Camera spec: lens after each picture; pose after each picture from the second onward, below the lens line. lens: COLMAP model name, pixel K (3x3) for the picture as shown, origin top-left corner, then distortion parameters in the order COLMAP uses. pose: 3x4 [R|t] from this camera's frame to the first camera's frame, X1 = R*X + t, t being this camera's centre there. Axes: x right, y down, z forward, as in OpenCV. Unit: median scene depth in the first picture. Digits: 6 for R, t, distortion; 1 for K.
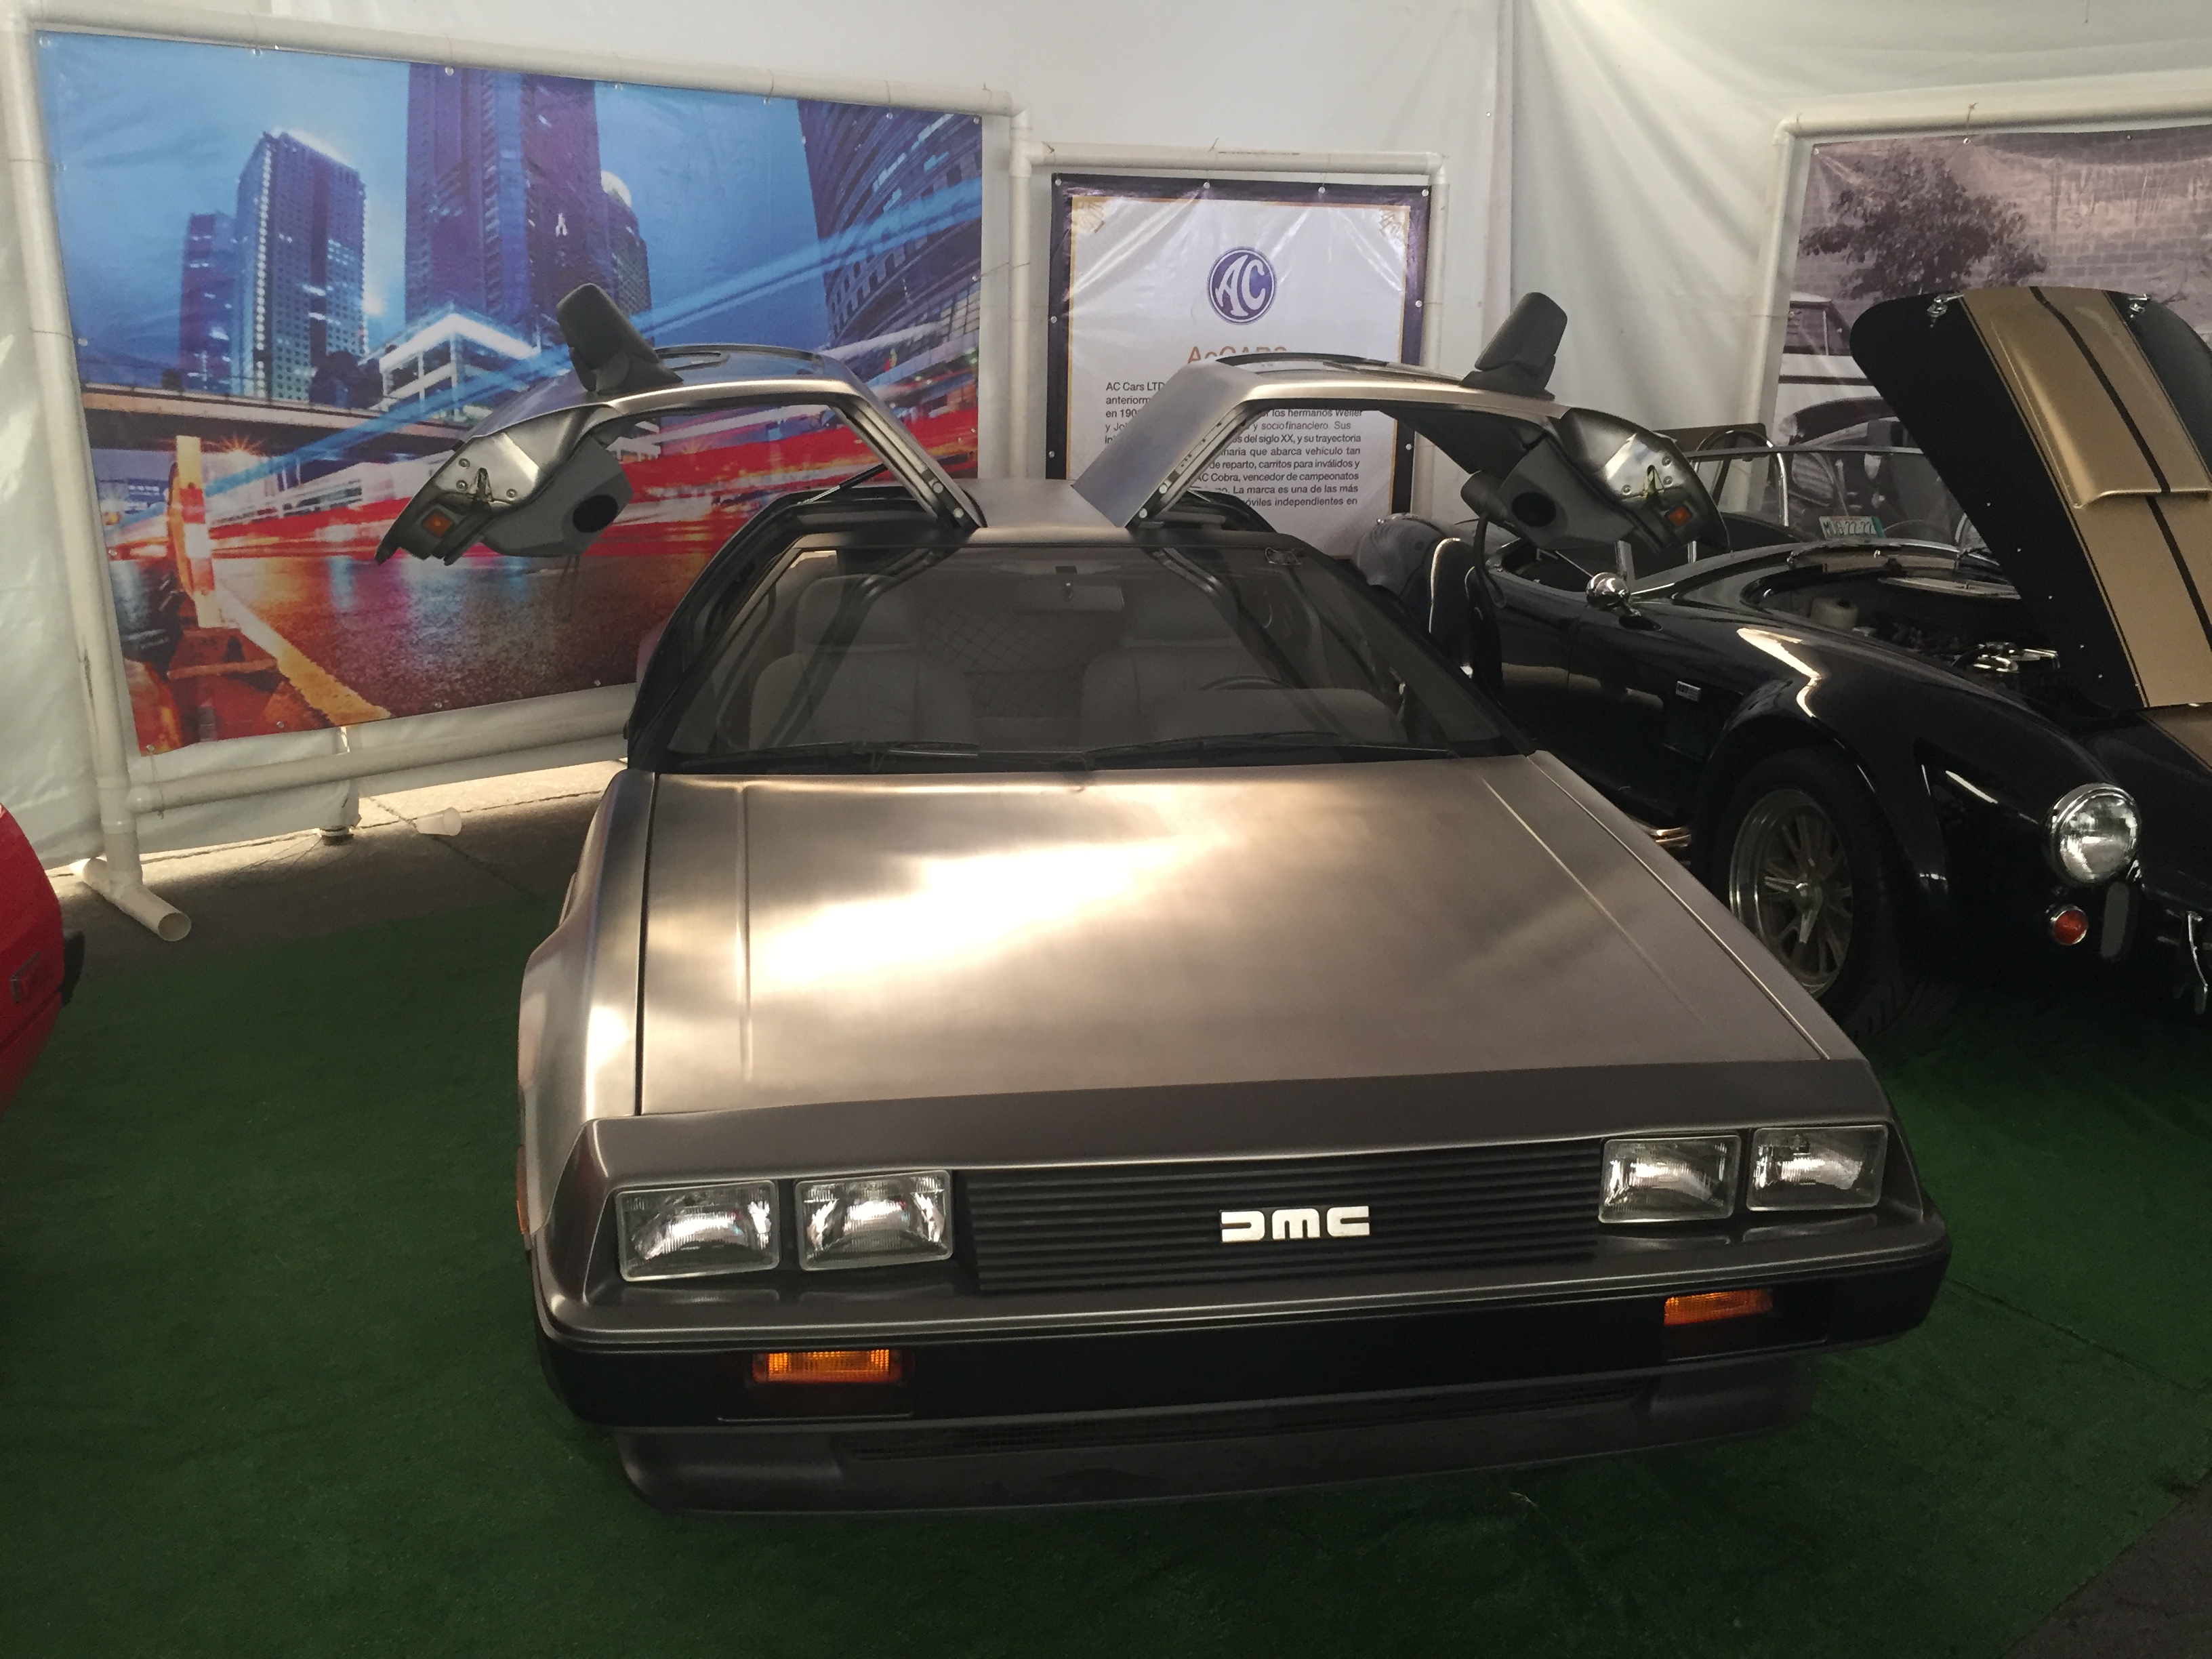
lens RADIAL K [[1882.2, 0, 1103.6], [0, 1882.2, 827.6], [0, 0, 1]] dist [0.041092, -0.040229]
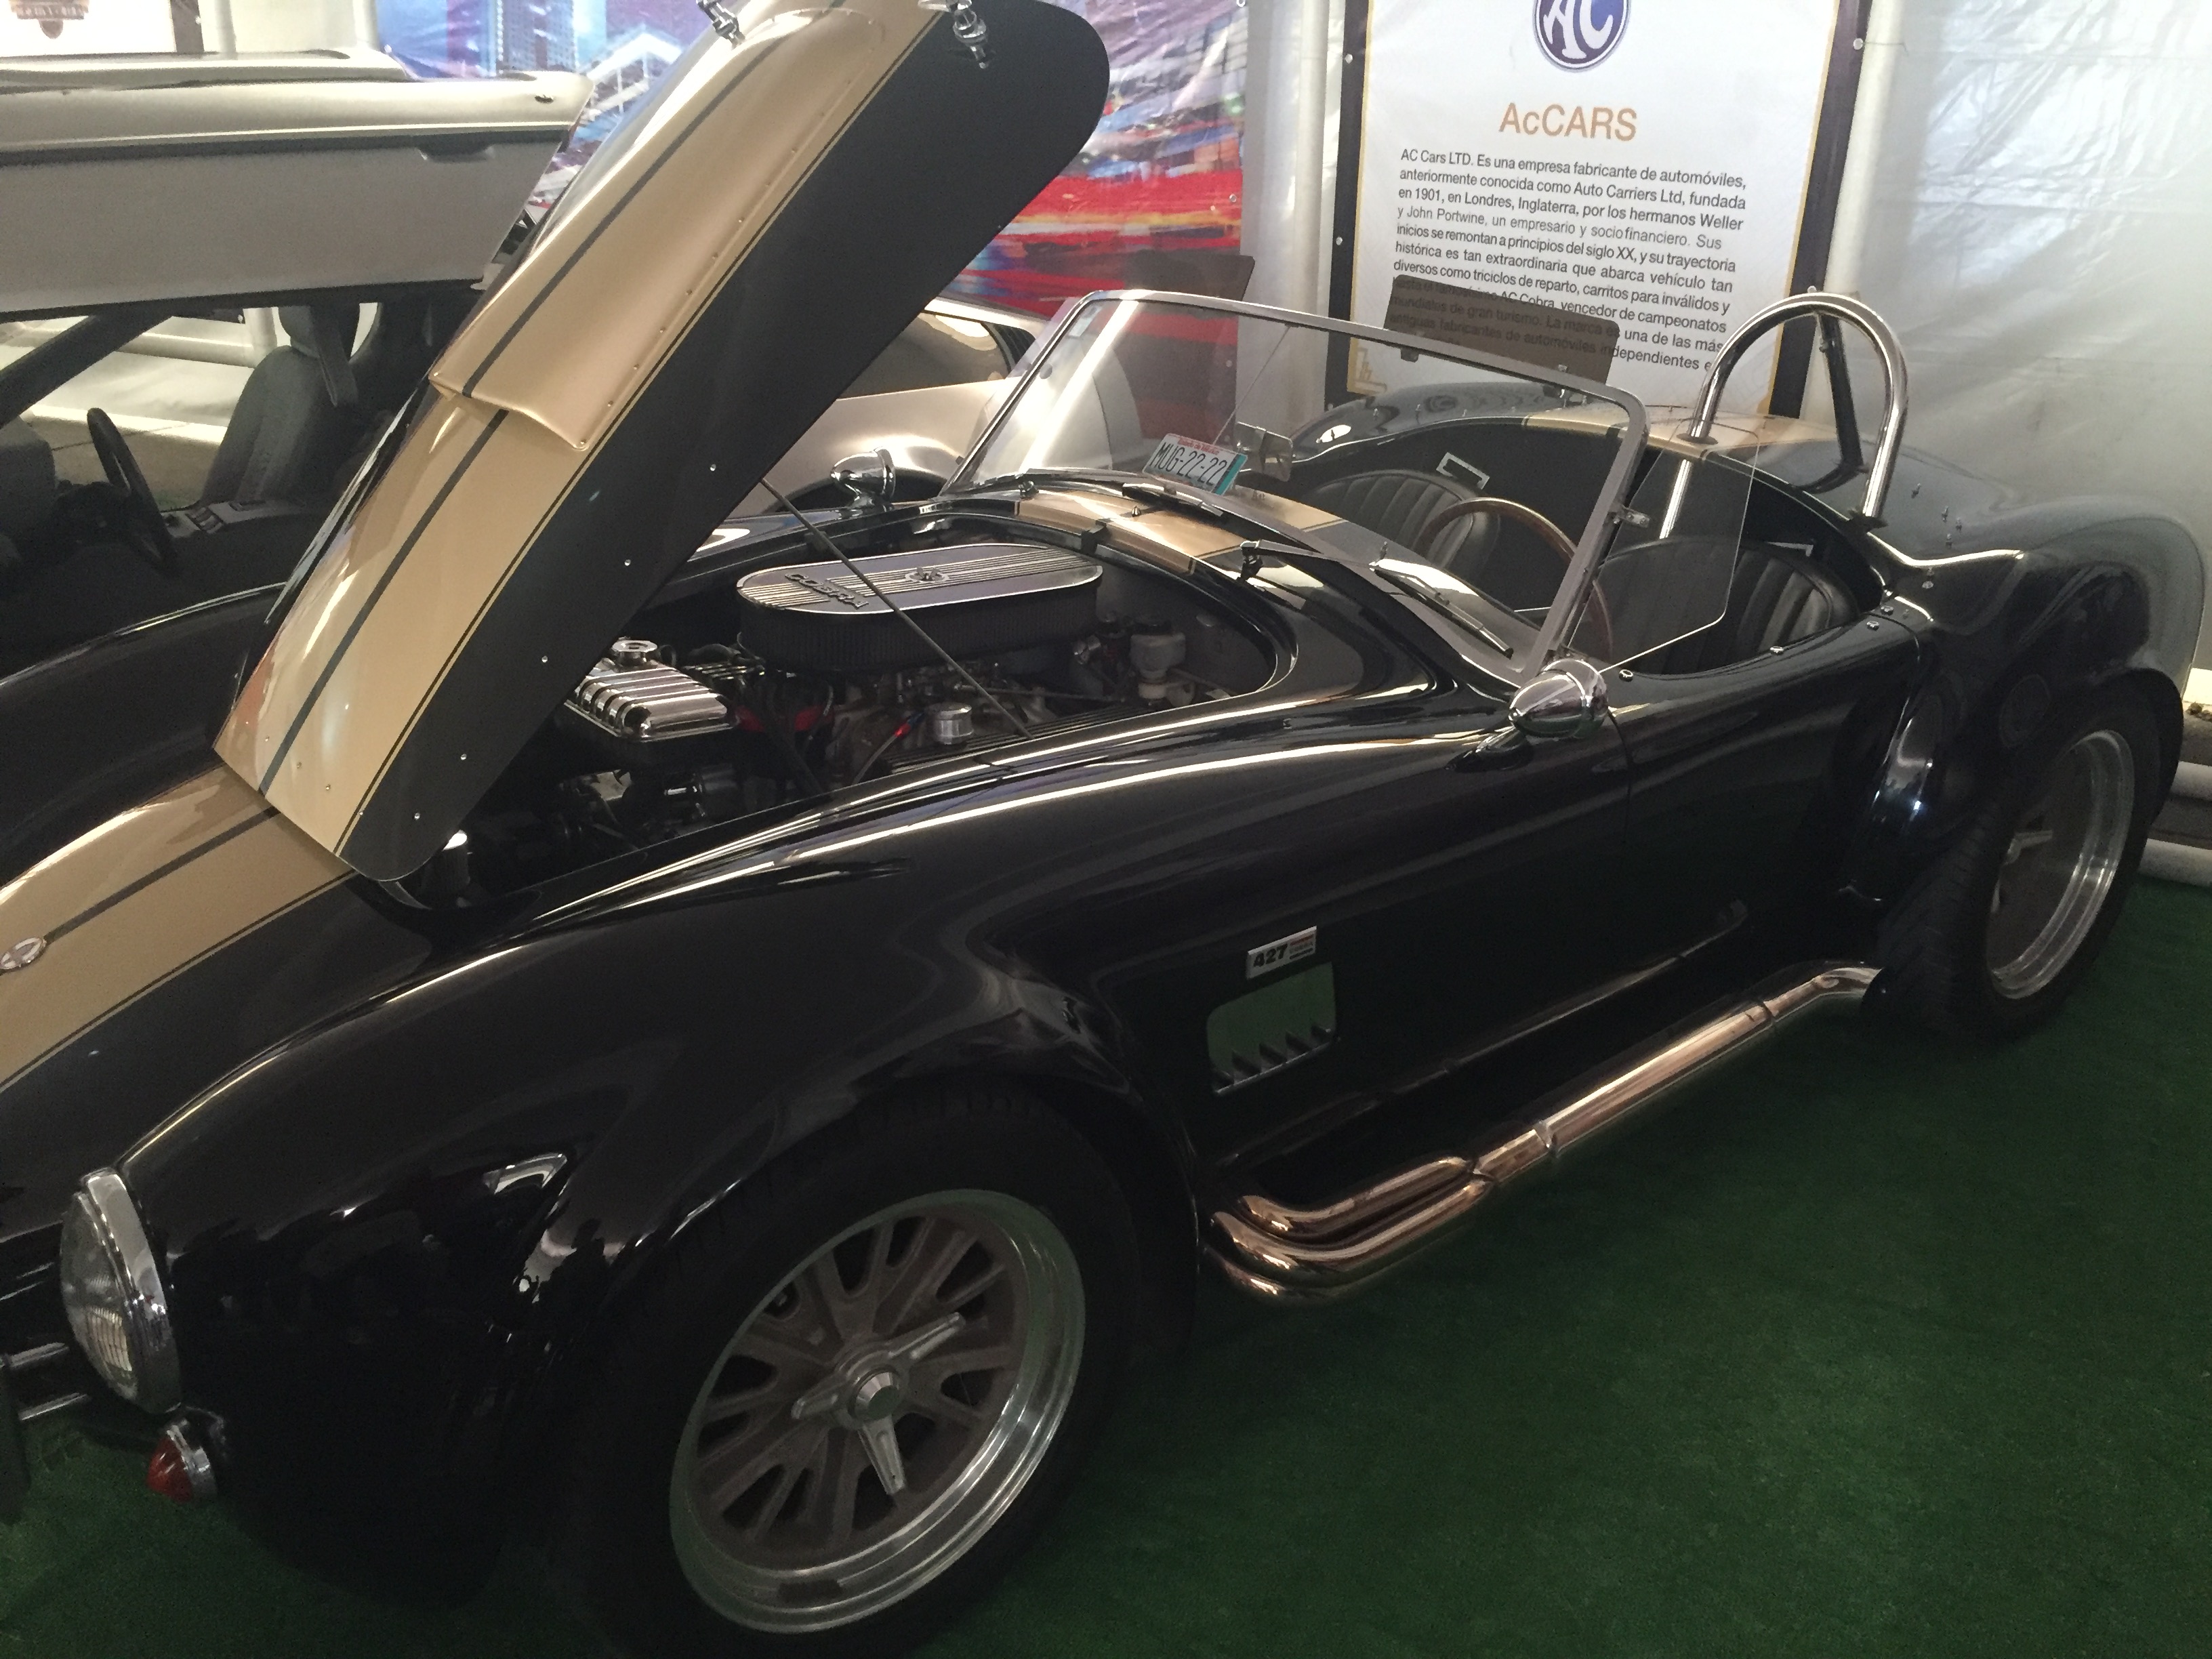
lens RADIAL K [[1882.2, 0, 1105.4], [0, 1882.2, 831.7], [0, 0, 1]] dist [0.041092, -0.040229]
pose [[0.455105, 0.347298, -0.819917, 0.667731], [-0.259098, 0.932609, 0.251215, -0.145676], [0.851908, 0.098110, 0.514419, 0.557302]]
